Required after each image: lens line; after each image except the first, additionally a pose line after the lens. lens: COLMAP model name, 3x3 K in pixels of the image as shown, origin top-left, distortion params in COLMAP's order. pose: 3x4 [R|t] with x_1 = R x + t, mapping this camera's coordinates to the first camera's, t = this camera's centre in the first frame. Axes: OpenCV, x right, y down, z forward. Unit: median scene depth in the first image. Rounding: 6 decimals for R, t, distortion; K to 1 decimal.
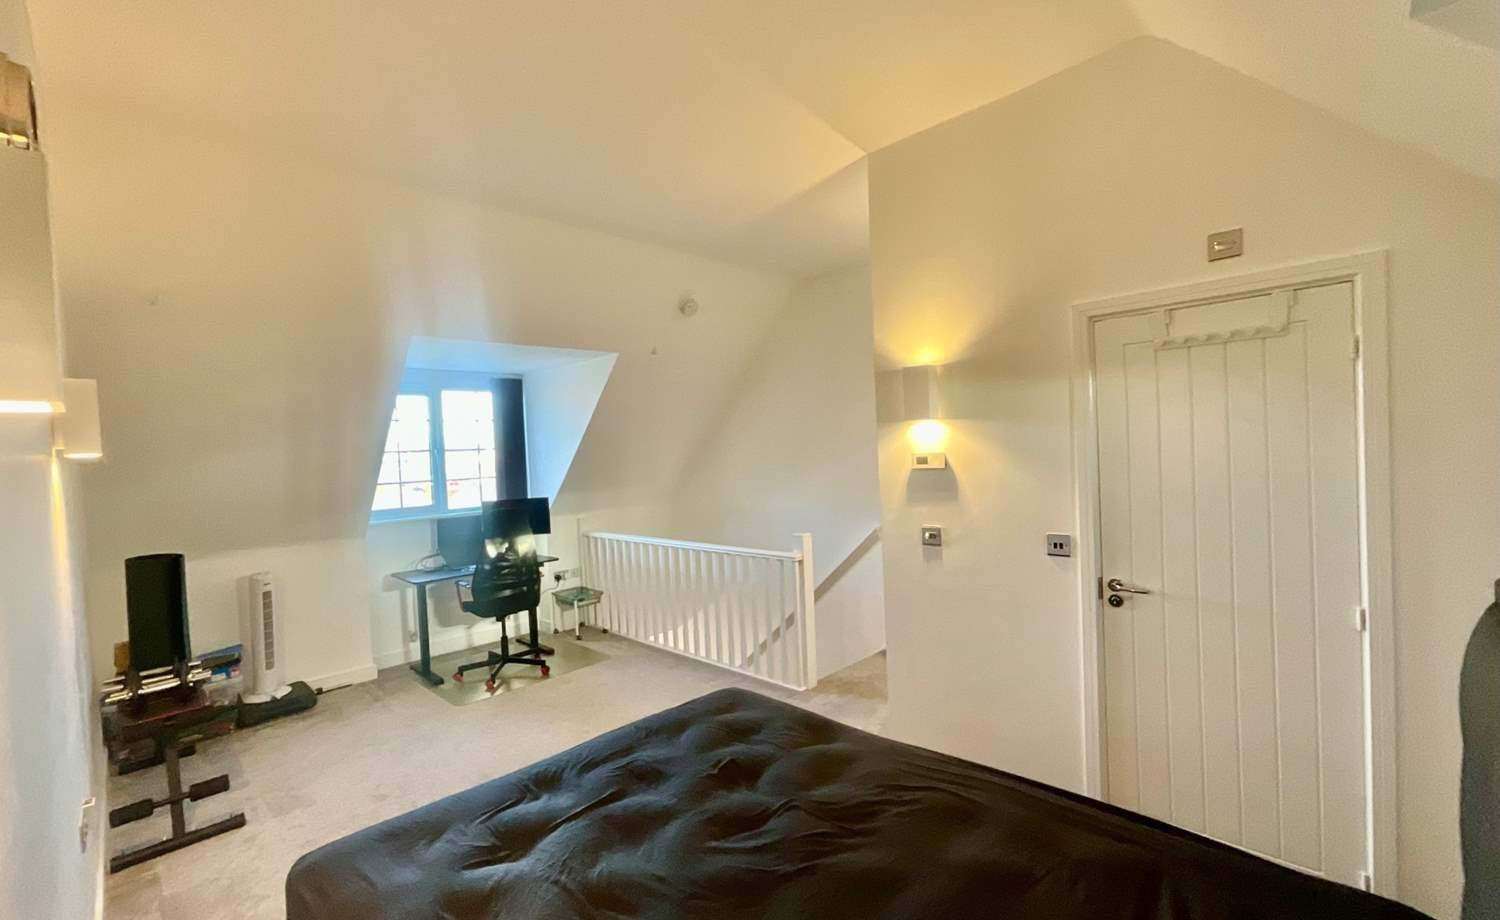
lens RADIAL K [[613.0, 0, 758.6], [0, 613.0, 456.2], [0, 0, 1]] dist [-0.009113, 0.000756]
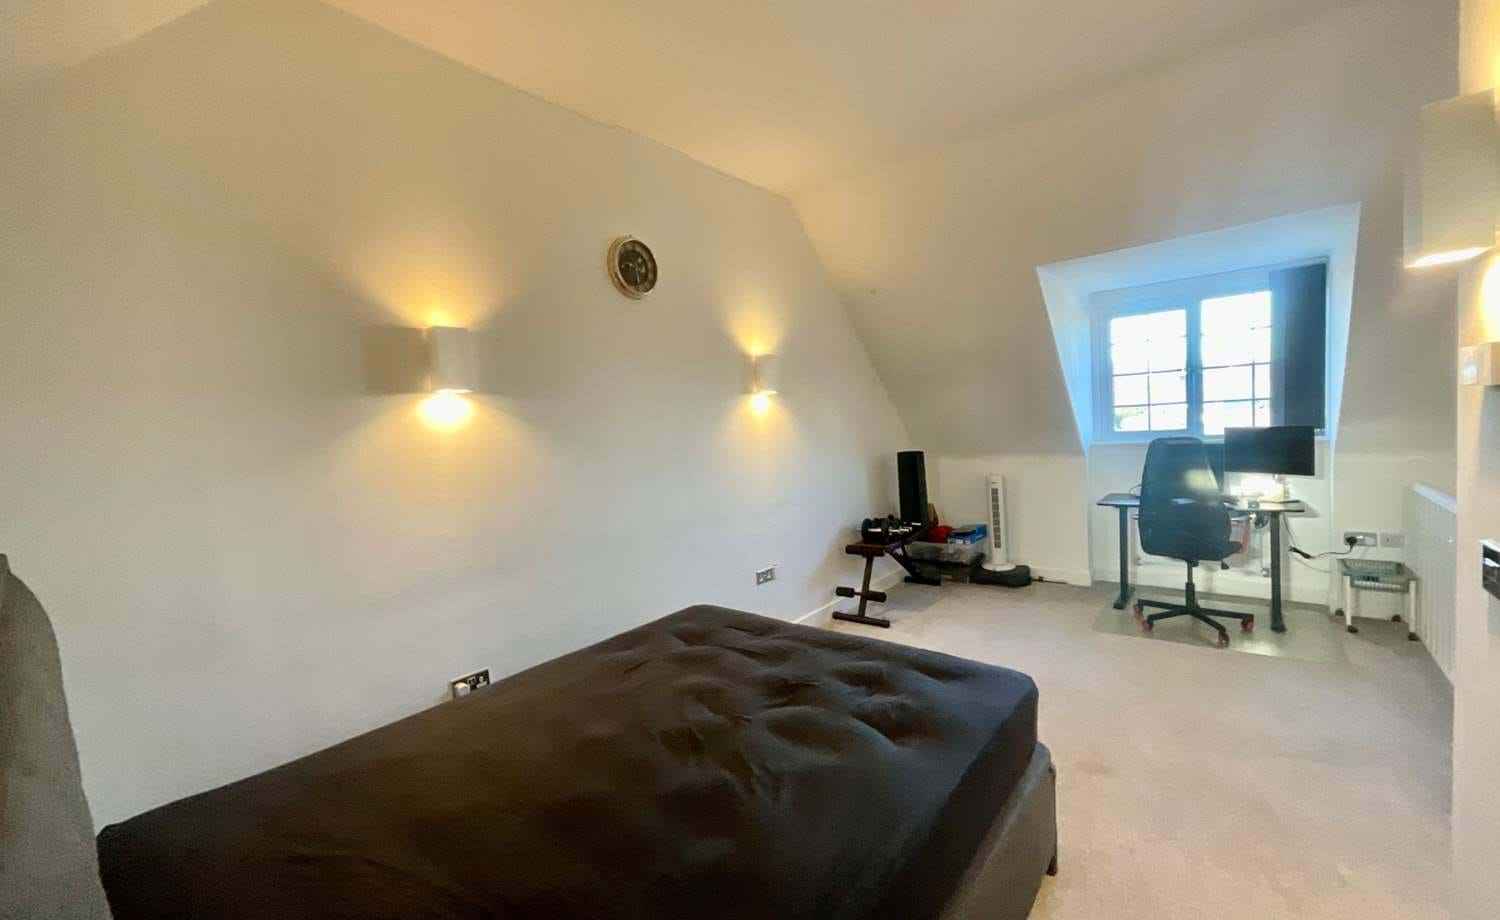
lens RADIAL K [[613.0, 0, 761.0], [0, 613.0, 459.4], [0, 0, 1]] dist [-0.009113, 0.000756]
pose [[0.082548, 0.097113, -0.991844, 0.442654], [0.048885, 0.993648, 0.101359, 0.000833], [0.995387, -0.056853, 0.077277, 0.396972]]
